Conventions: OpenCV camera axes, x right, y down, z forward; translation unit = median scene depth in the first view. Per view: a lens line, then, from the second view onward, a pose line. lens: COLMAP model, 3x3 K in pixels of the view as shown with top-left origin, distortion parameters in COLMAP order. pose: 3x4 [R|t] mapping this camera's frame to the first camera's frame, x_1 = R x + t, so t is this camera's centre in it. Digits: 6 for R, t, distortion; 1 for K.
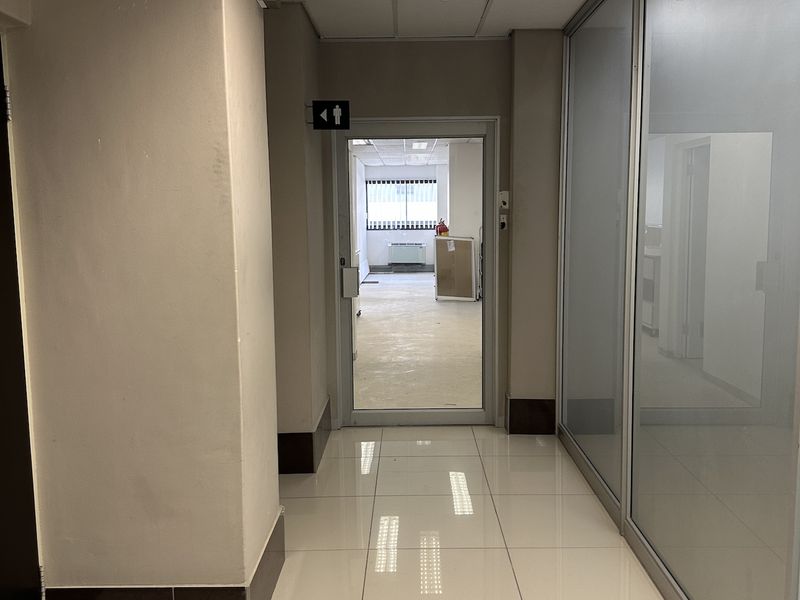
lens RADIAL K [[557.3, 0, 400.0], [0, 557.3, 300.0], [0, 0, 1]] dist [0.004737, -0.000767]
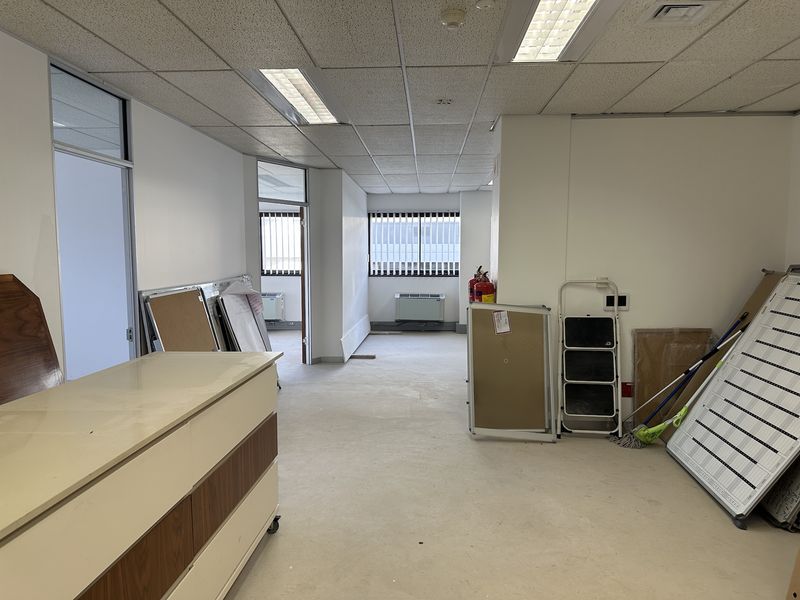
lens RADIAL K [[557.3, 0, 400.0], [0, 557.3, 300.0], [0, 0, 1]] dist [0.004737, -0.000767]
pose [[0.999524, 0.012218, -0.028343, 0.006721], [-0.014233, 0.997304, -0.071994, -0.039619], [0.027387, 0.072363, 0.997002, 0.245697]]
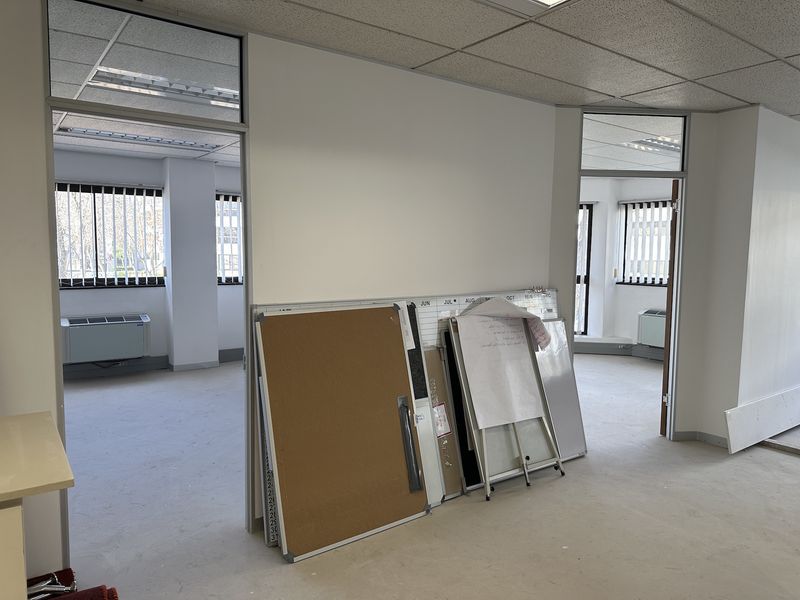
lens RADIAL K [[557.3, 0, 400.0], [0, 557.3, 300.0], [0, 0, 1]] dist [0.004737, -0.000767]
pose [[0.607278, 0.075799, -0.790866, 0.053913], [-0.136147, 0.990642, -0.009597, -0.067234], [0.782737, 0.113502, 0.611915, 0.424669]]
